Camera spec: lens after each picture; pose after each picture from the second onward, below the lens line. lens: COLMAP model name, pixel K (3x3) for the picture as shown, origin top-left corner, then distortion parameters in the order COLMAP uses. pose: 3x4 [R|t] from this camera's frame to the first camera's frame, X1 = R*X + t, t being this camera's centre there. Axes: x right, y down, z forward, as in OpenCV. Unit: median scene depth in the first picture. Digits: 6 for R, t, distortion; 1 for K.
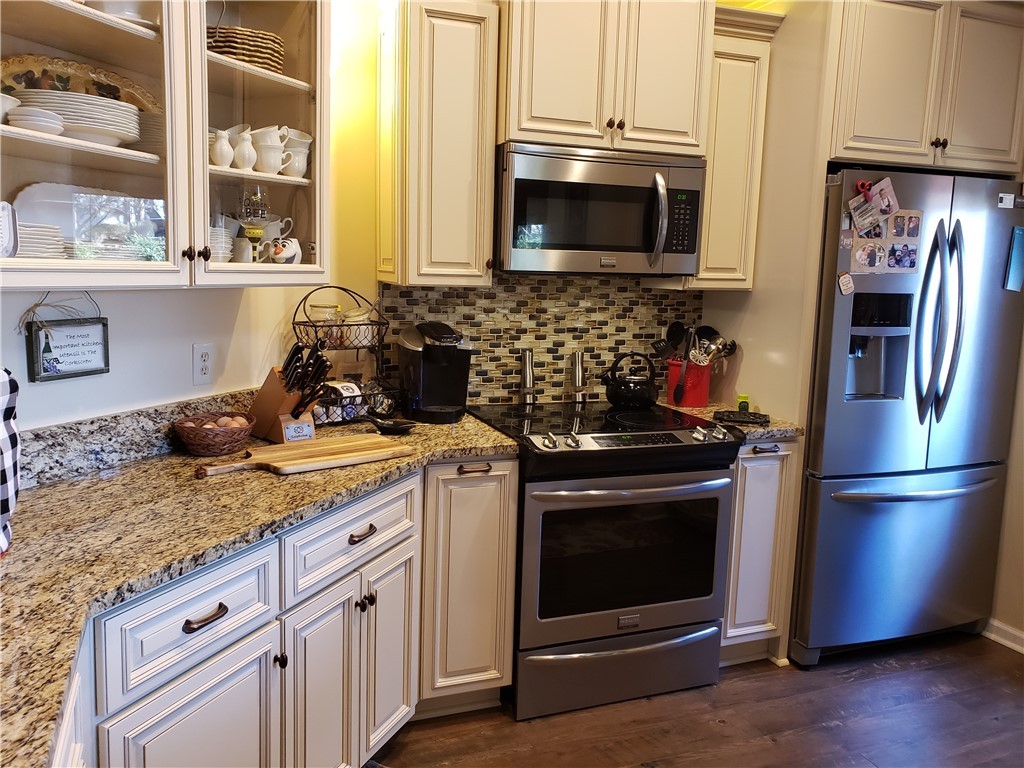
lens RADIAL K [[791.2, 0, 513.1], [0, 791.2, 370.1], [0, 0, 1]] dist [0.048162, -0.051329]
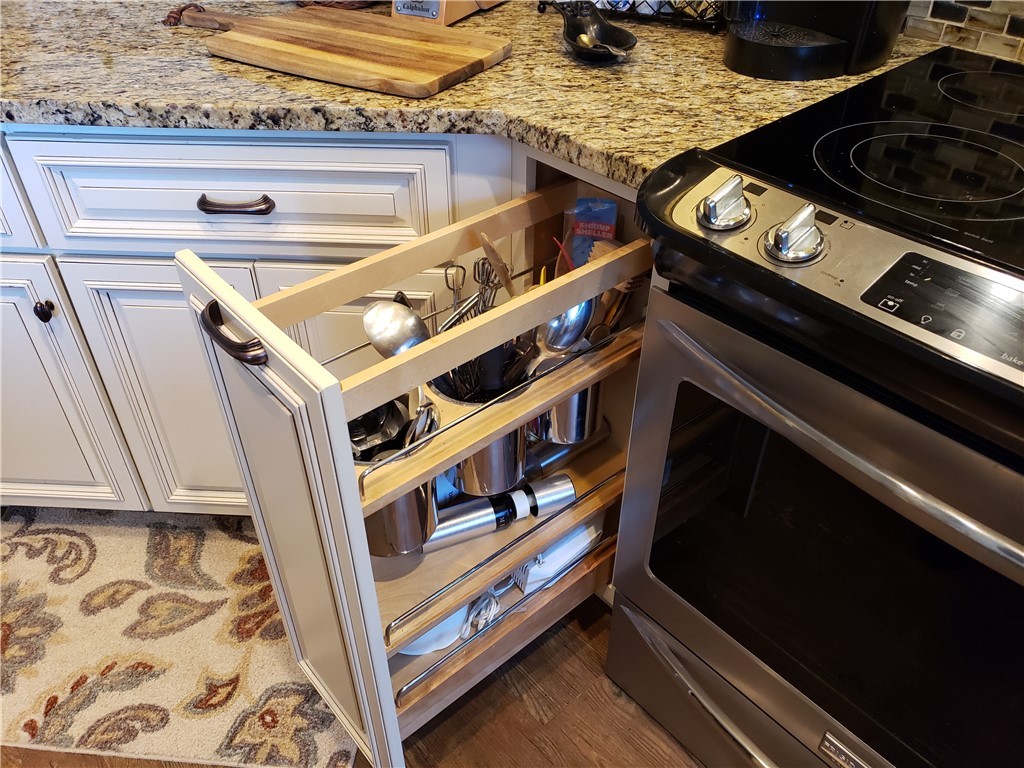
lens RADIAL K [[791.2, 0, 513.1], [0, 791.2, 370.1], [0, 0, 1]] dist [0.048162, -0.051329]
pose [[0.335748, 0.550219, -0.764547, 0.232246], [-0.111408, 0.829162, 0.547795, -0.013695], [0.935340, -0.098744, 0.339688, 0.640676]]
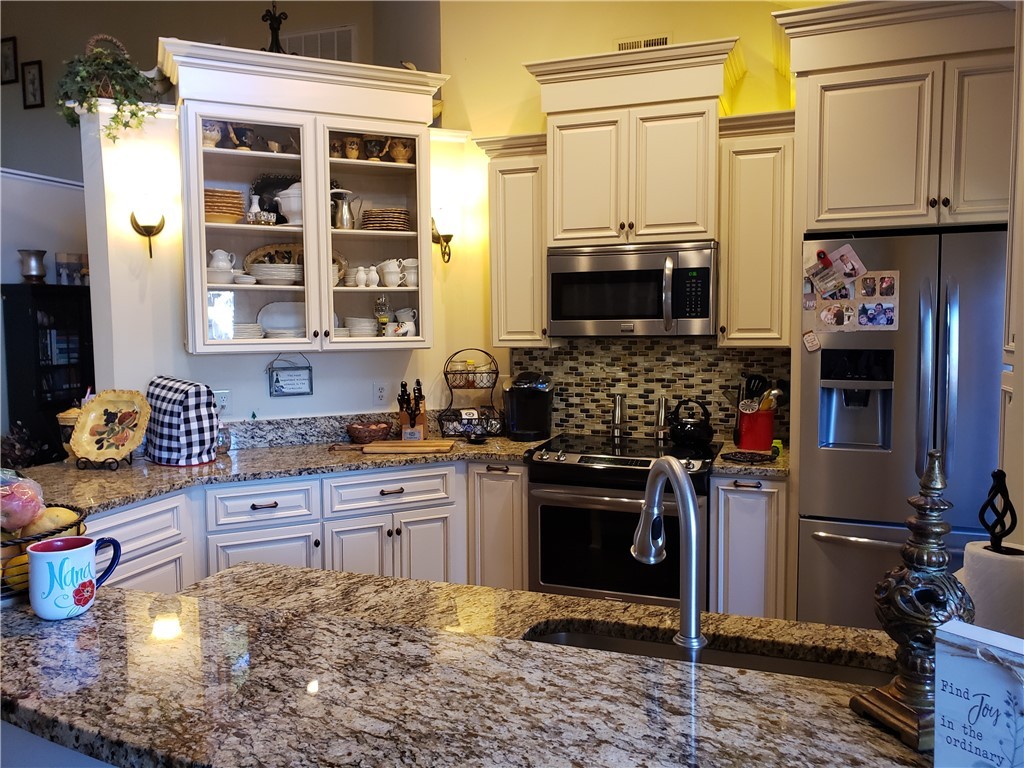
lens RADIAL K [[791.2, 0, 513.1], [0, 791.2, 370.1], [0, 0, 1]] dist [0.048162, -0.051329]
pose [[0.757750, 0.007080, -0.652507, 0.739989], [-0.054617, 0.997121, -0.052608, 0.012154], [0.650255, 0.075501, 0.755955, -0.100177]]
